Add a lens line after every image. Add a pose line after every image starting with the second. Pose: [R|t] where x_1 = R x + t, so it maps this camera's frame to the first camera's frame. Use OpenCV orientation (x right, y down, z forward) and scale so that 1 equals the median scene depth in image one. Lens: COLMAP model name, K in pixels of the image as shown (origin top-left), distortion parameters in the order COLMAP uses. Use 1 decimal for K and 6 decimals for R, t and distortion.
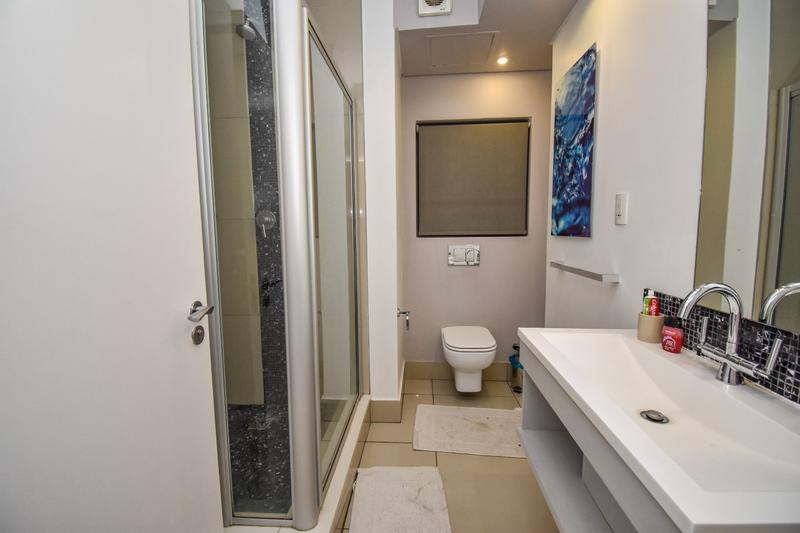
lens RADIAL K [[354.4, 0, 402.0], [0, 354.4, 265.1], [0, 0, 1]] dist [0.027176, -0.029564]
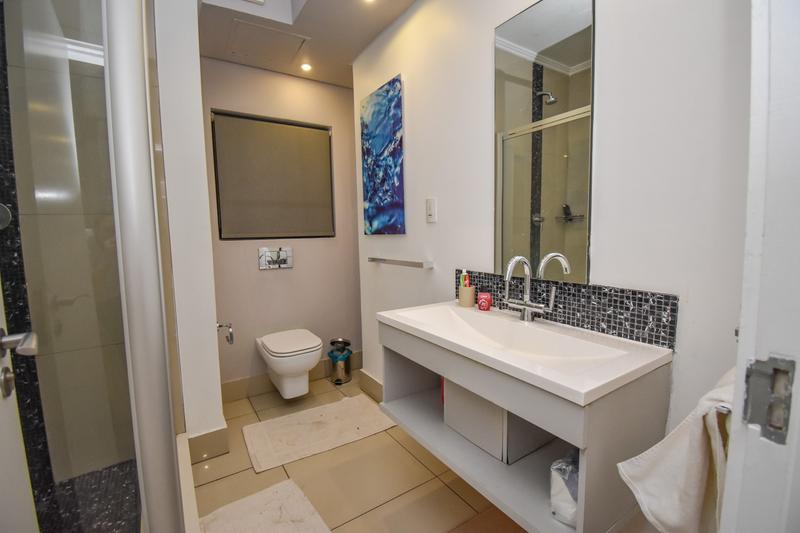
lens RADIAL K [[354.4, 0, 402.0], [0, 354.4, 265.1], [0, 0, 1]] dist [0.027176, -0.029564]
pose [[0.797123, -0.062362, 0.600588, -0.196568], [0.076185, 0.997091, 0.002417, 0.022125], [-0.598991, 0.043829, 0.799555, 0.041303]]
